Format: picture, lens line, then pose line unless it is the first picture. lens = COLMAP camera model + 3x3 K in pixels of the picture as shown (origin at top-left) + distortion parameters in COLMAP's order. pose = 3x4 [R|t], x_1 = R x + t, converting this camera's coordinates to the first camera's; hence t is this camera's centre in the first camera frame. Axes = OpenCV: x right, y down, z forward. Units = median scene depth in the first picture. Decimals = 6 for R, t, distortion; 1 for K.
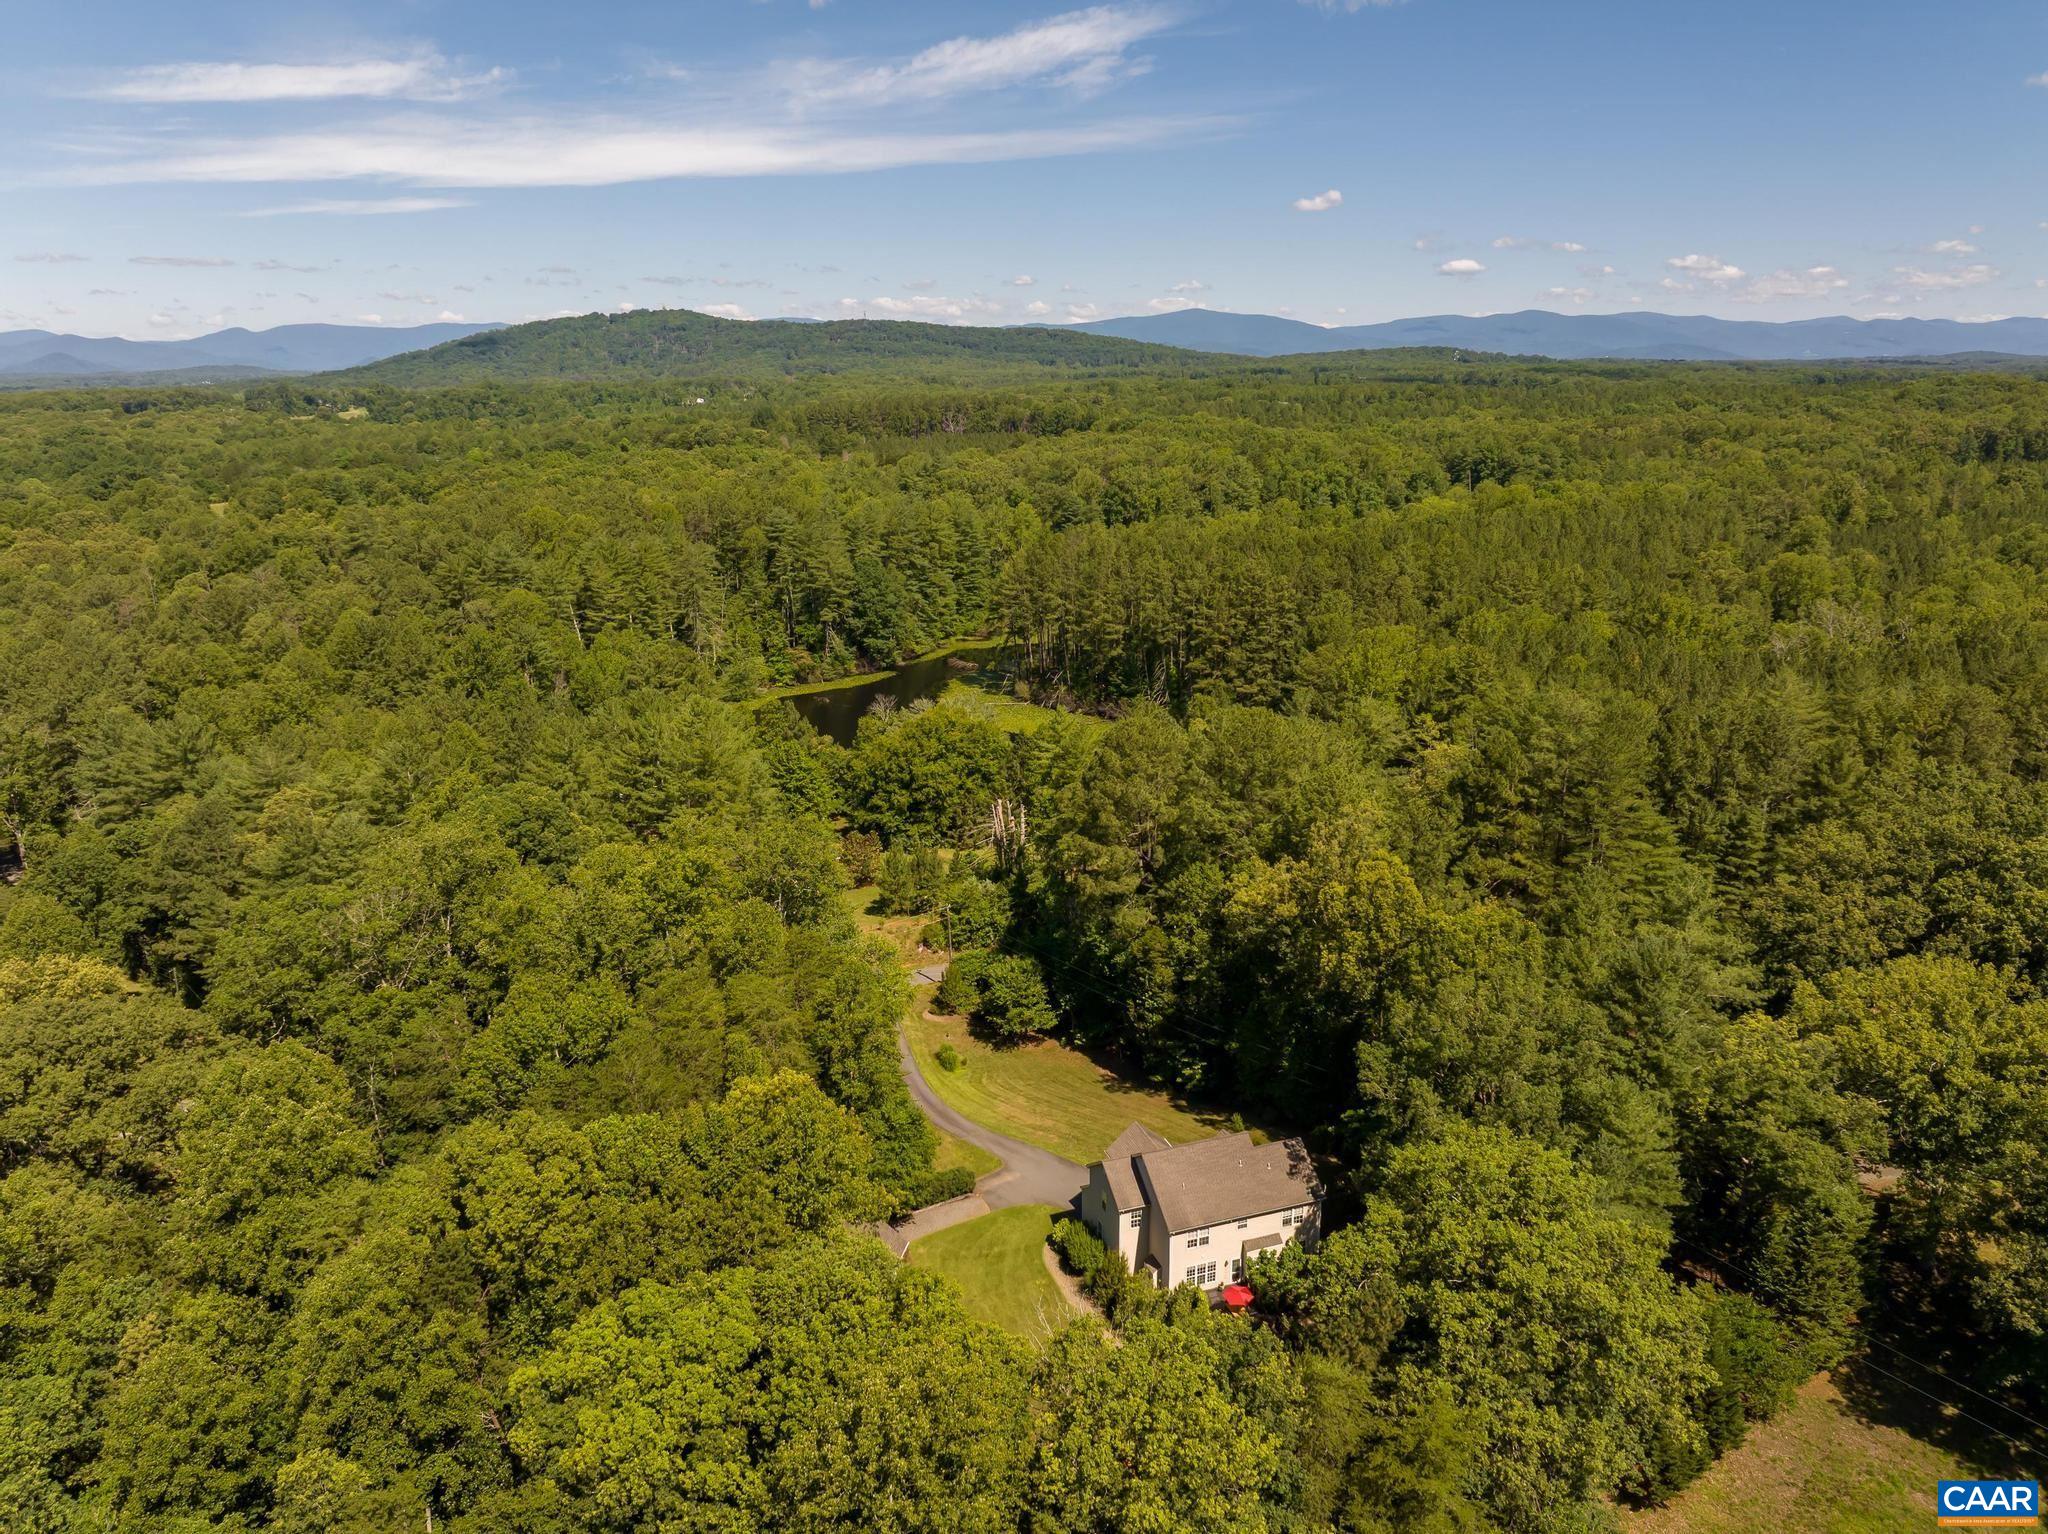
lens RADIAL K [[1458.0, 0, 1029.1], [0, 1458.0, 778.0], [0, 0, 1]] dist [-0.036322, 0.000712]
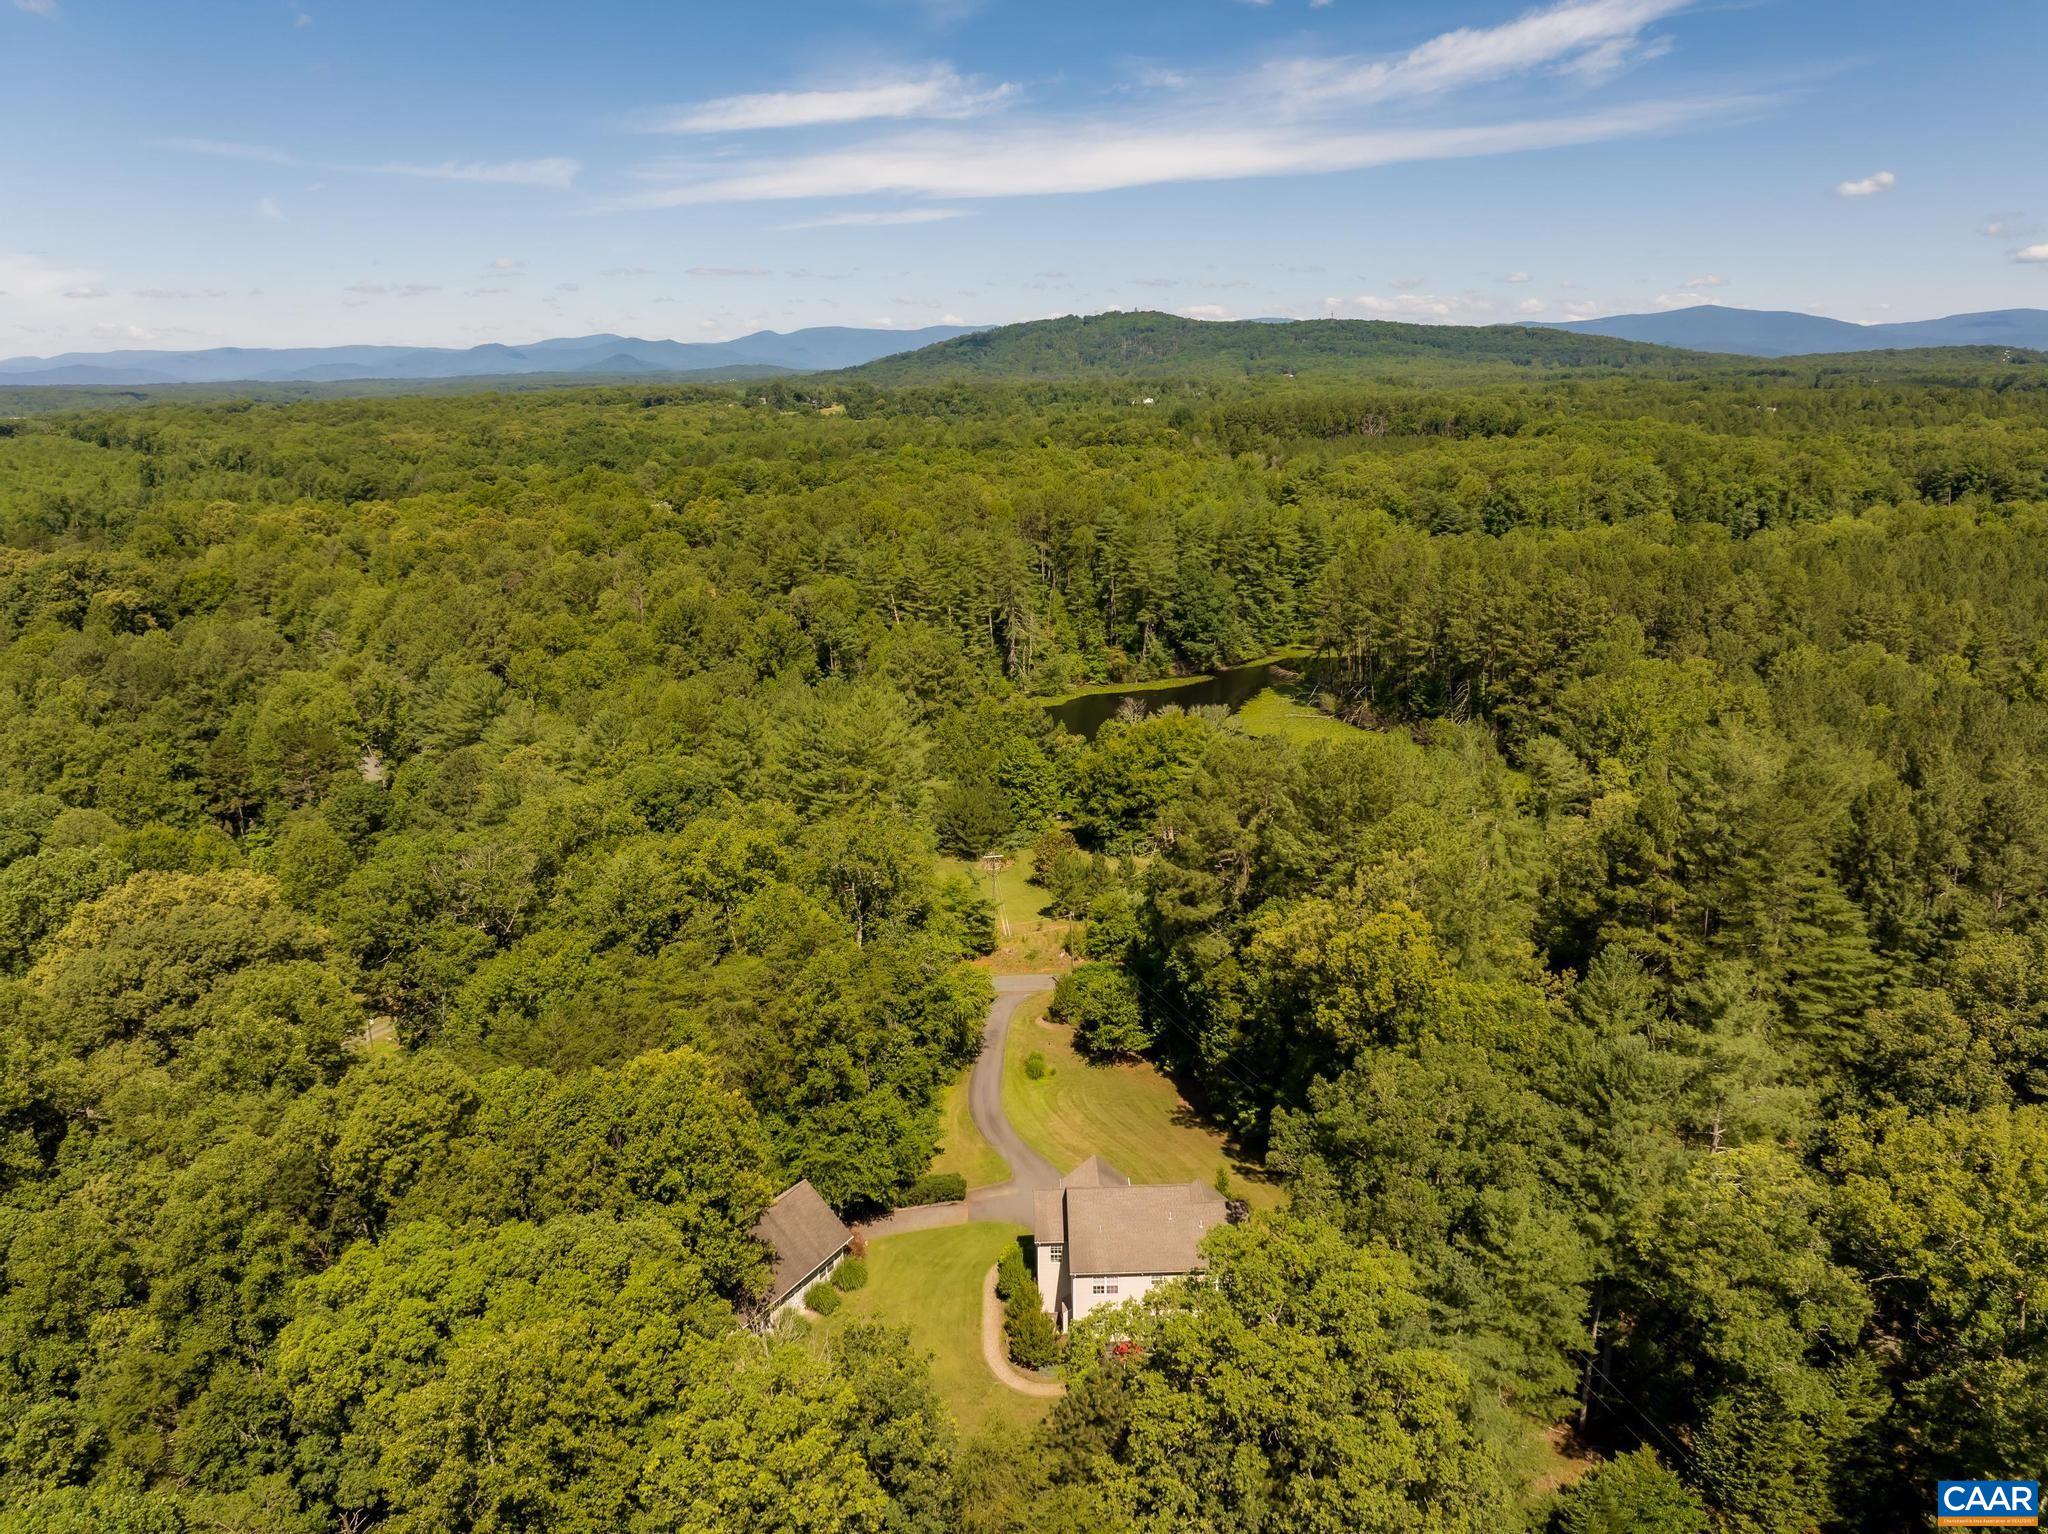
lens RADIAL K [[1458.0, 0, 1021.8], [0, 1458.0, 759.4], [0, 0, 1]] dist [-0.036322, 0.000712]
pose [[0.947682, 0.078194, -0.309491, 0.091636], [-0.081886, 0.996641, 0.001064, -0.006803], [0.308535, 0.024334, 0.950902, 0.018468]]
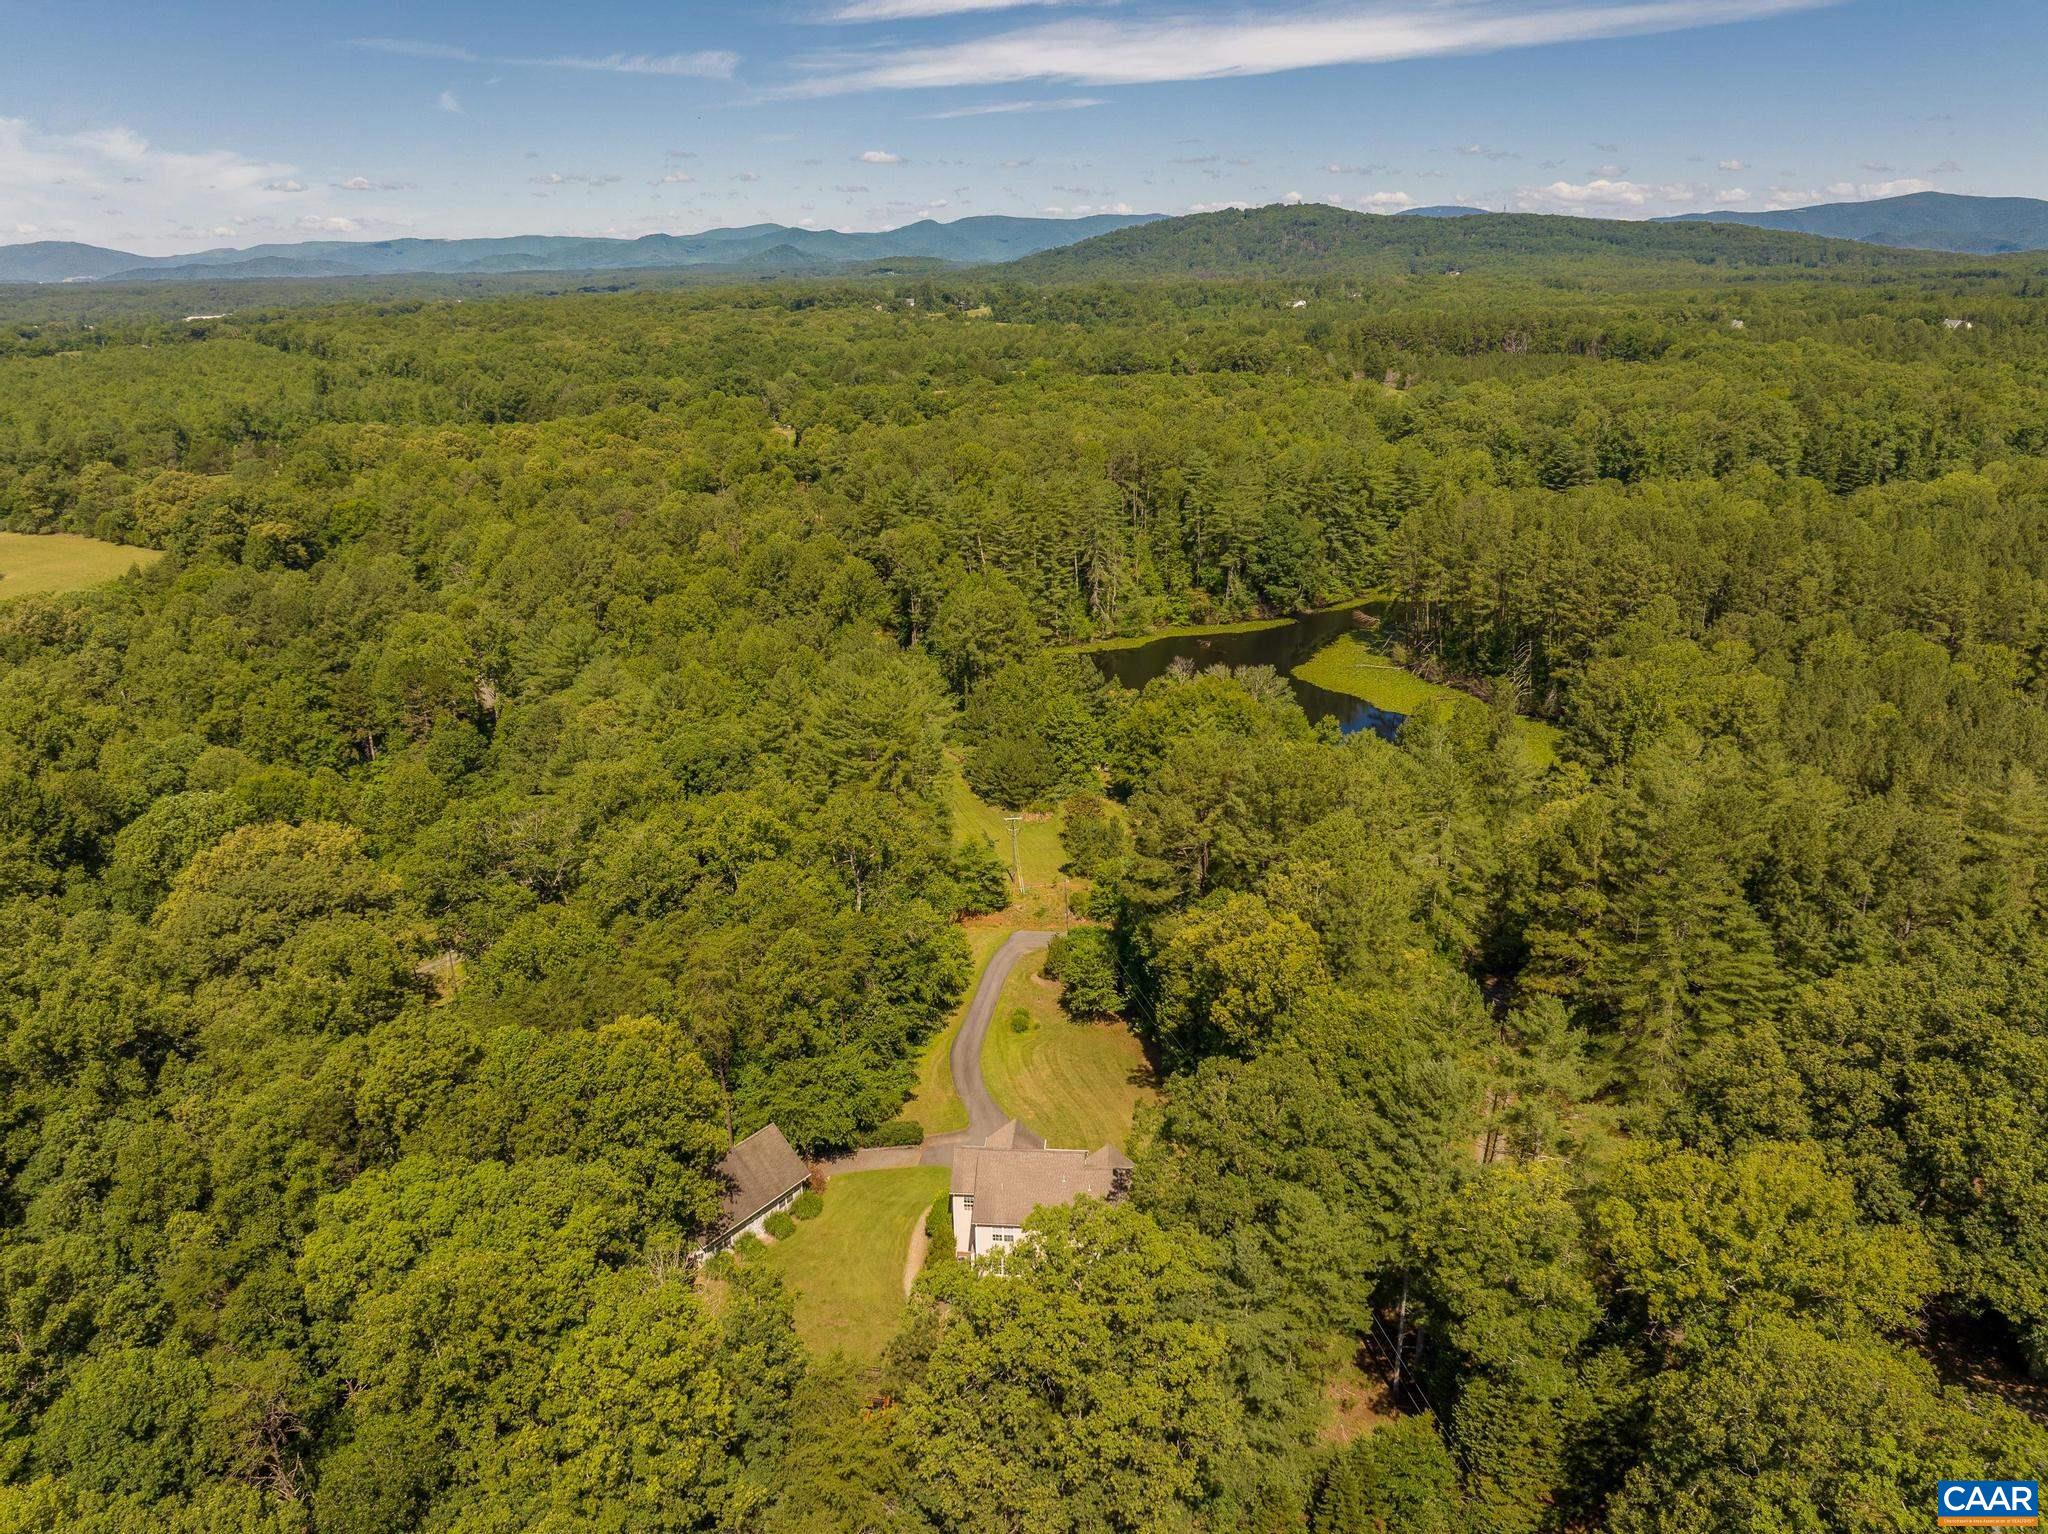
lens RADIAL K [[1458.0, 0, 1020.2], [0, 1458.0, 763.9], [0, 0, 1]] dist [-0.036322, 0.000712]
pose [[0.906825, 0.133252, -0.399891, 0.145002], [-0.107940, 0.990493, 0.085279, -0.037953], [0.407453, -0.034169, 0.912587, -0.000020]]
